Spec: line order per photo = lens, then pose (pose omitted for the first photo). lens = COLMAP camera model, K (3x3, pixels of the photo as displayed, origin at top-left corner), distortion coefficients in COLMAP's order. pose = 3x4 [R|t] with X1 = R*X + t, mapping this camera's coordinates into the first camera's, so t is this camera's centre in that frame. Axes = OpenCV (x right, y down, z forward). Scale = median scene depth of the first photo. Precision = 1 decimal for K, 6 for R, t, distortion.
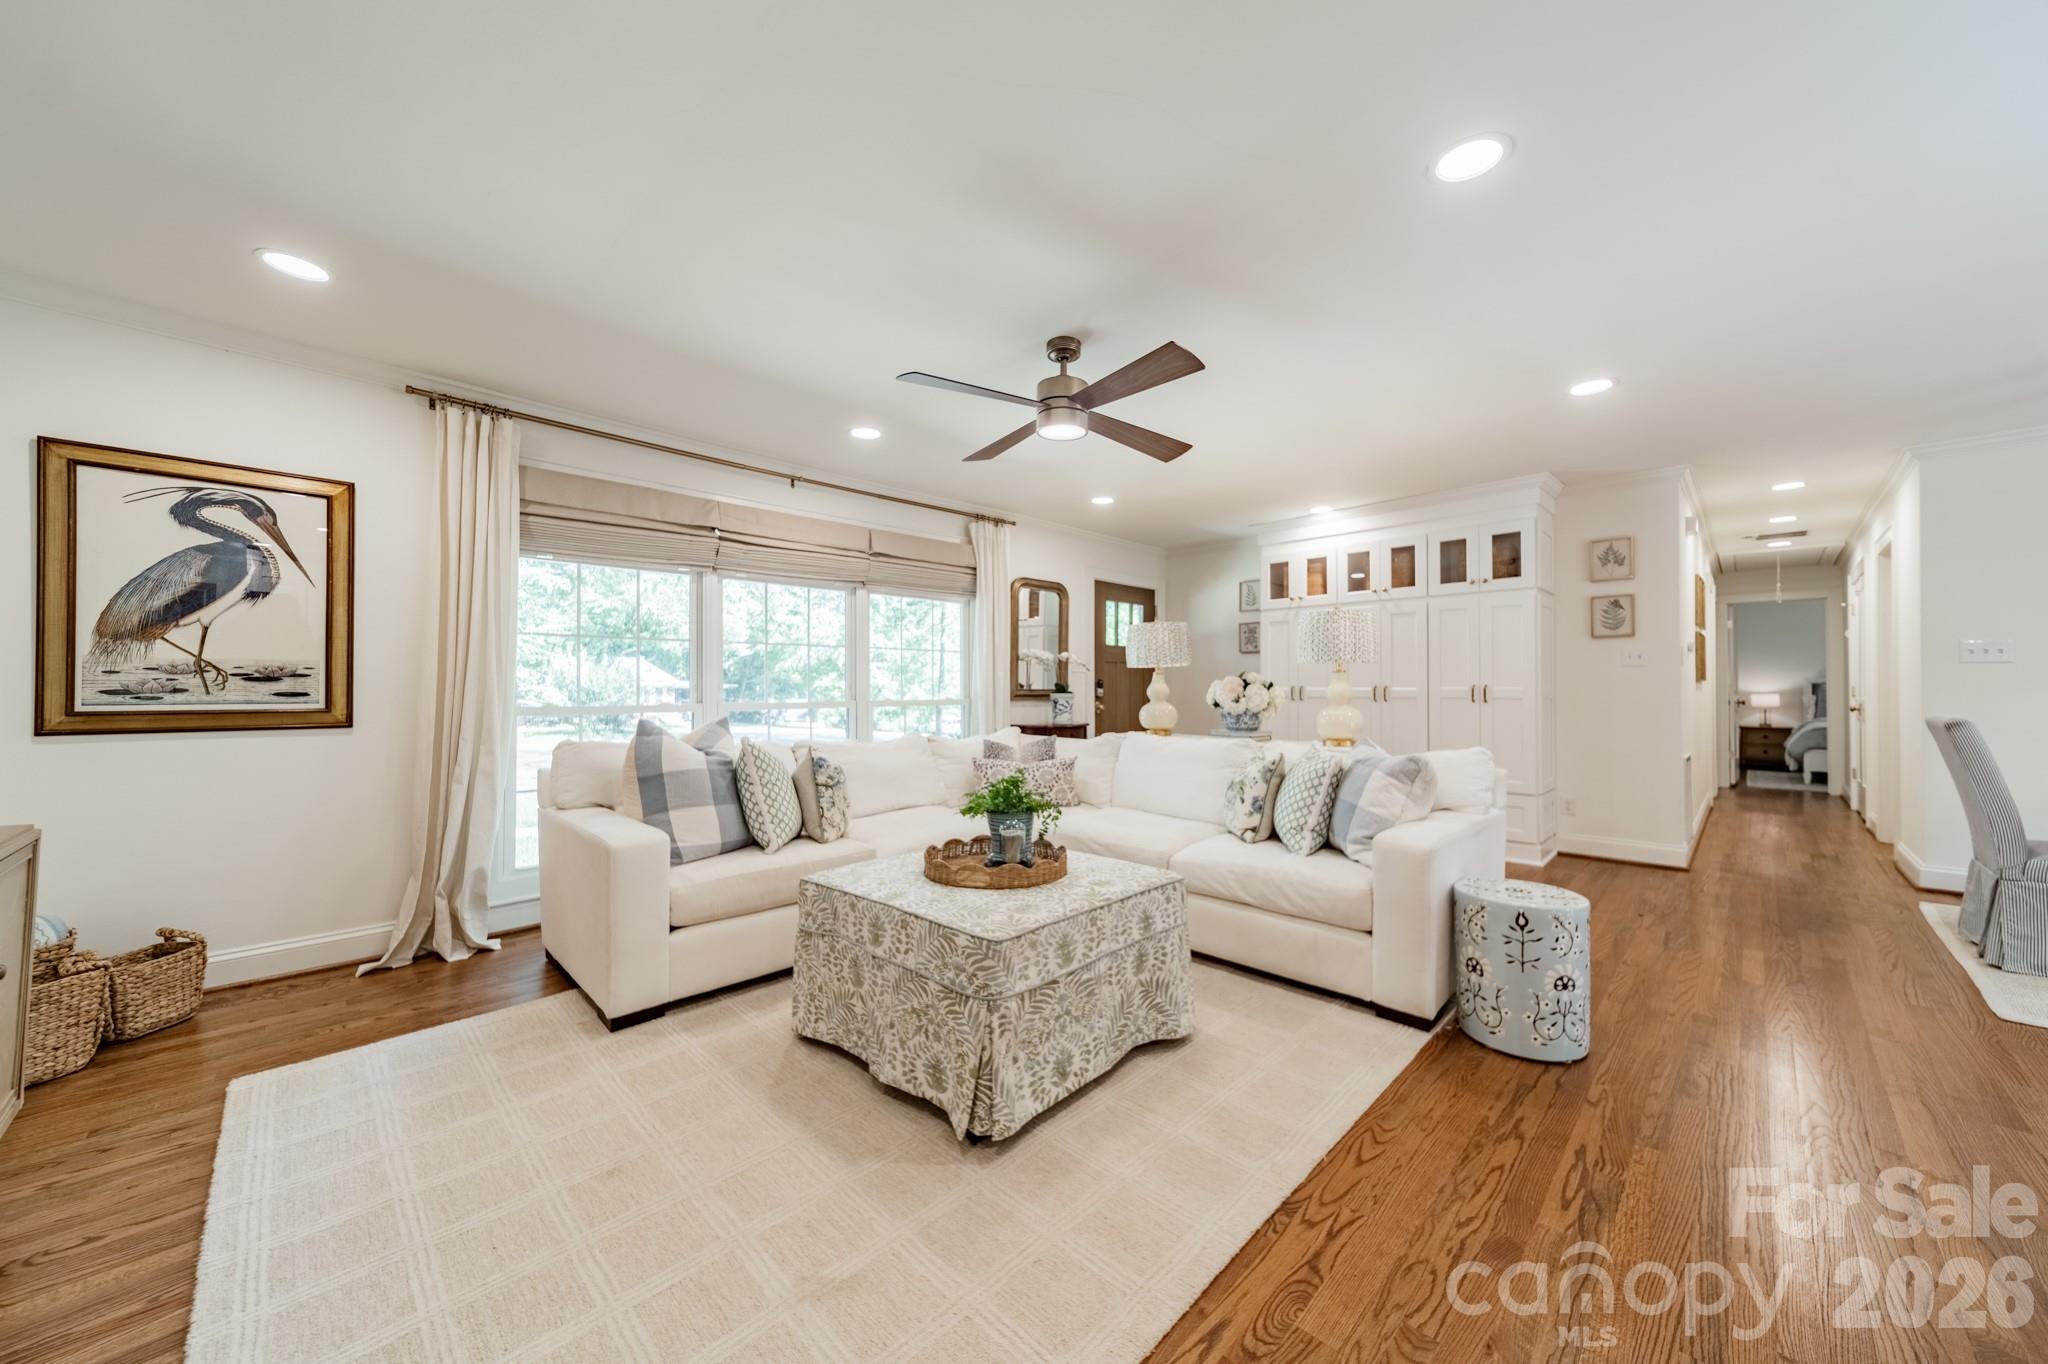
lens RADIAL K [[727.0, 0, 1031.2], [0, 727.0, 683.0], [0, 0, 1]] dist [0.009053, -0.000460]
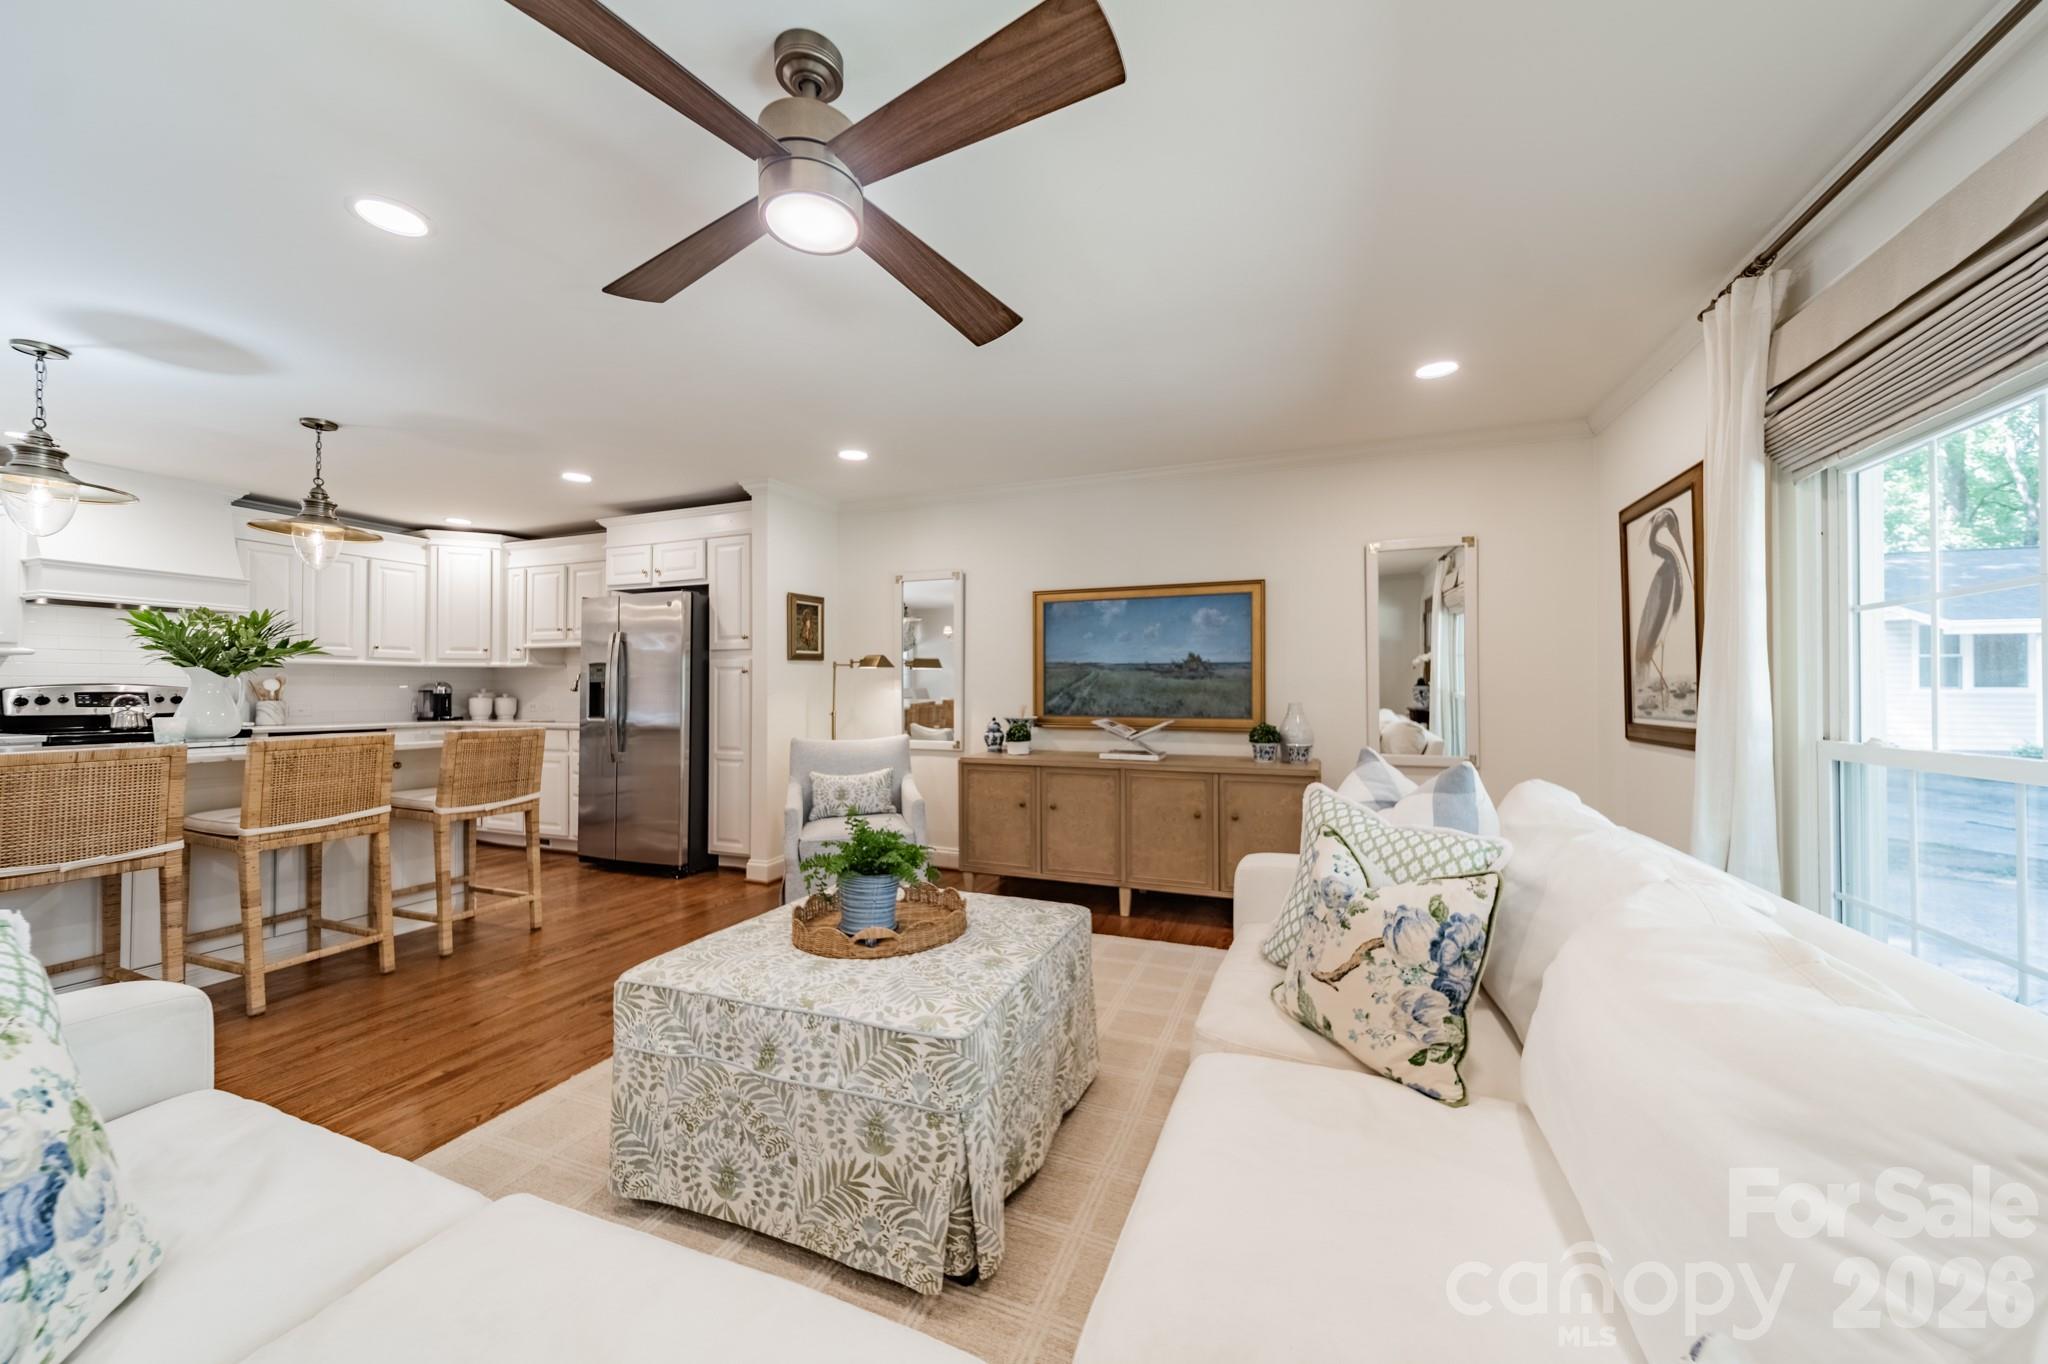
lens RADIAL K [[727.0, 0, 1037.1], [0, 727.0, 682.7], [0, 0, 1]] dist [0.009053, -0.000460]
pose [[-0.919098, -0.005591, -0.393989, 0.081815], [0.004795, 0.999667, -0.025371, -0.001345], [0.393999, -0.025208, -0.918765, 1.293507]]
